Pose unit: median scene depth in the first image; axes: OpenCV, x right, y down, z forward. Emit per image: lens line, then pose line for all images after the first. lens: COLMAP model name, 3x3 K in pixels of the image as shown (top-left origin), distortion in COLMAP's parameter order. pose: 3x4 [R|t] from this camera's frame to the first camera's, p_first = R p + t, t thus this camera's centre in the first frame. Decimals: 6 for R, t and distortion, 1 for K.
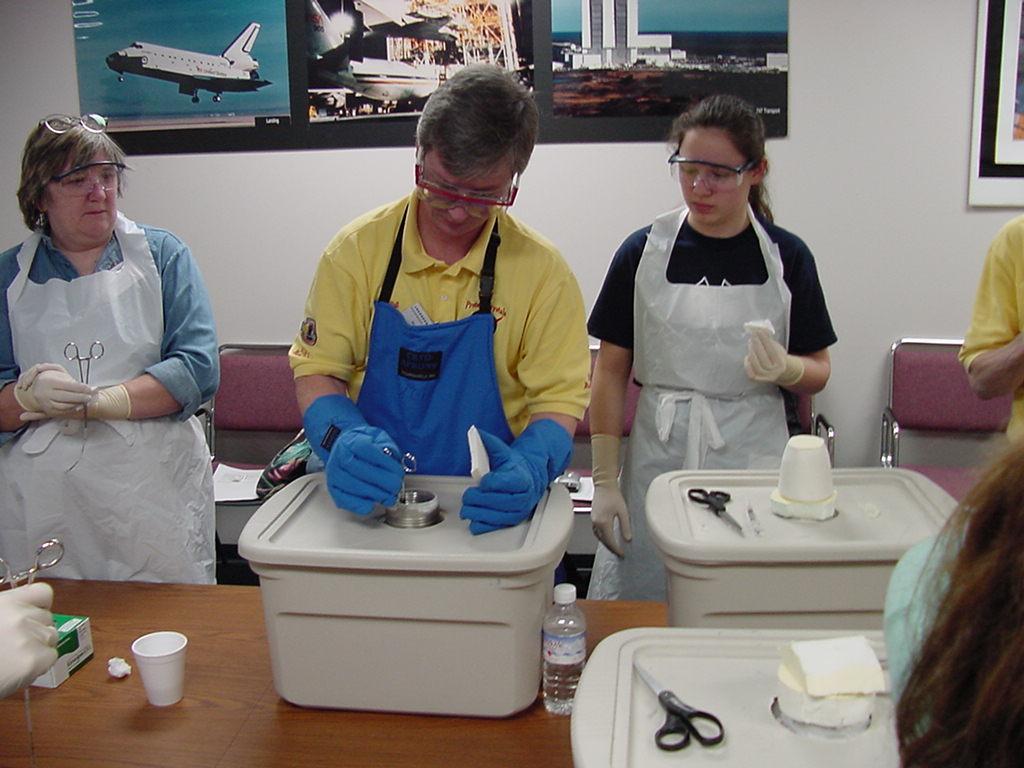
lens RADIAL K [[1241.2, 0, 511.3], [0, 1241.2, 409.2], [0, 0, 1]] dist [-0.208267, 0.251385]
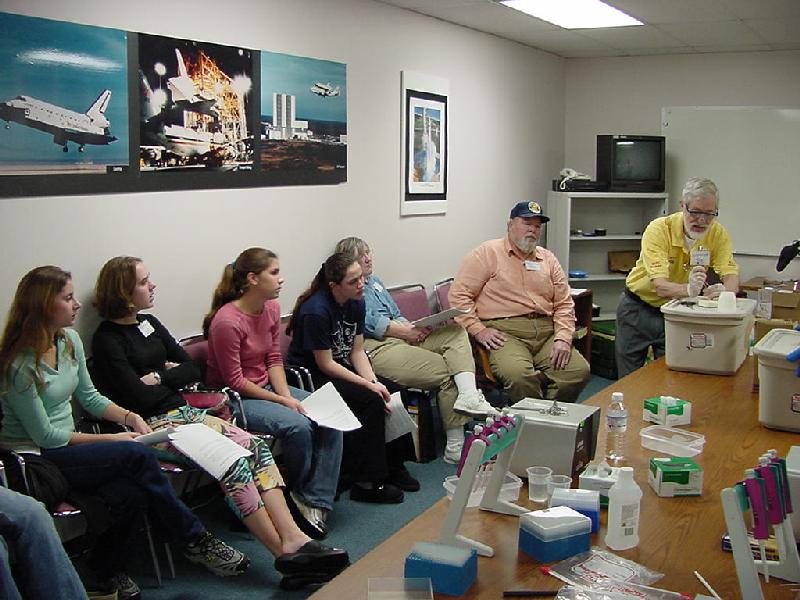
lens RADIAL K [[969.7, 0, 399.5], [0, 969.7, 319.7], [0, 0, 1]] dist [-0.208267, 0.251385]
pose [[0.397804, -0.122573, 0.909246, -1.021842], [0.210048, 0.976881, 0.039793, -0.066616], [-0.893102, 0.175156, 0.414353, 0.381334]]
